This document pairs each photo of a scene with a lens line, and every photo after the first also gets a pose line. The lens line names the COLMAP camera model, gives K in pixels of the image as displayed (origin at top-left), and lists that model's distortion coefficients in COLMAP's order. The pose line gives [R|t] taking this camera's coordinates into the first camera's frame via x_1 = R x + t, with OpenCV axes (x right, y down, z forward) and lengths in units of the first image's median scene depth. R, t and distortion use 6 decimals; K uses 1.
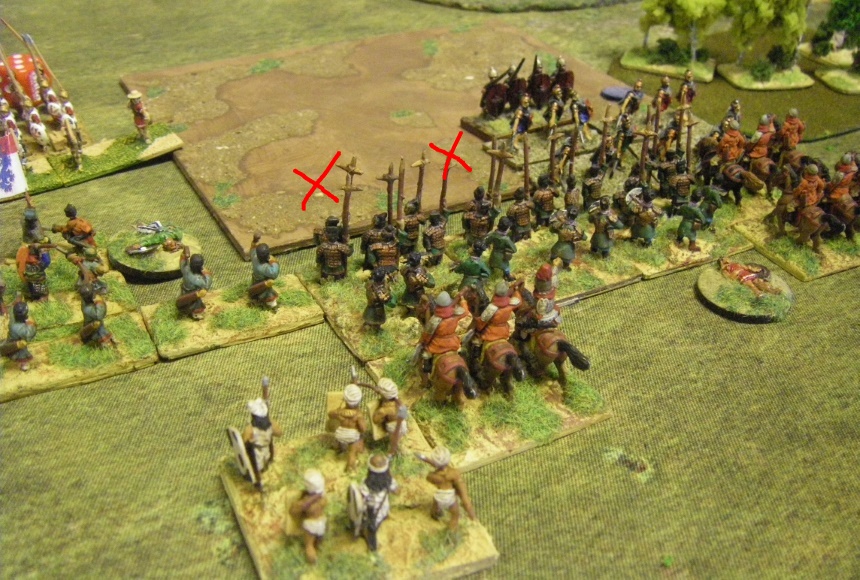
lens RADIAL K [[961.5, 0, 434.9], [0, 961.5, 286.2], [0, 0, 1]] dist [-0.023859, 0.000000]
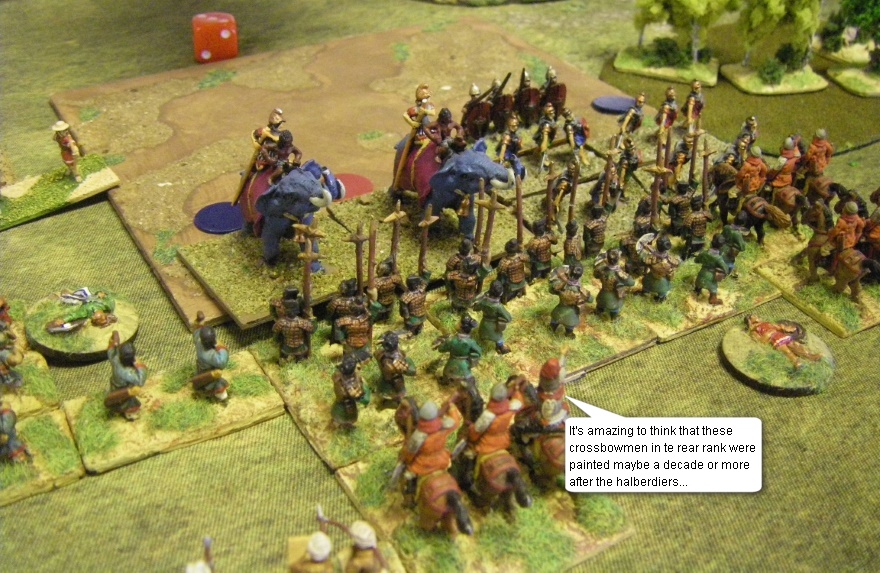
lens RADIAL K [[980.9, 0, 435.6], [0, 980.9, 290.1], [0, 0, 1]] dist [-0.030405, 0.000000]
pose [[0.999331, -0.026356, 0.025352, -0.002565], [0.025650, 0.999286, 0.027758, -0.083168], [-0.026066, -0.027089, 0.999293, 0.134822]]
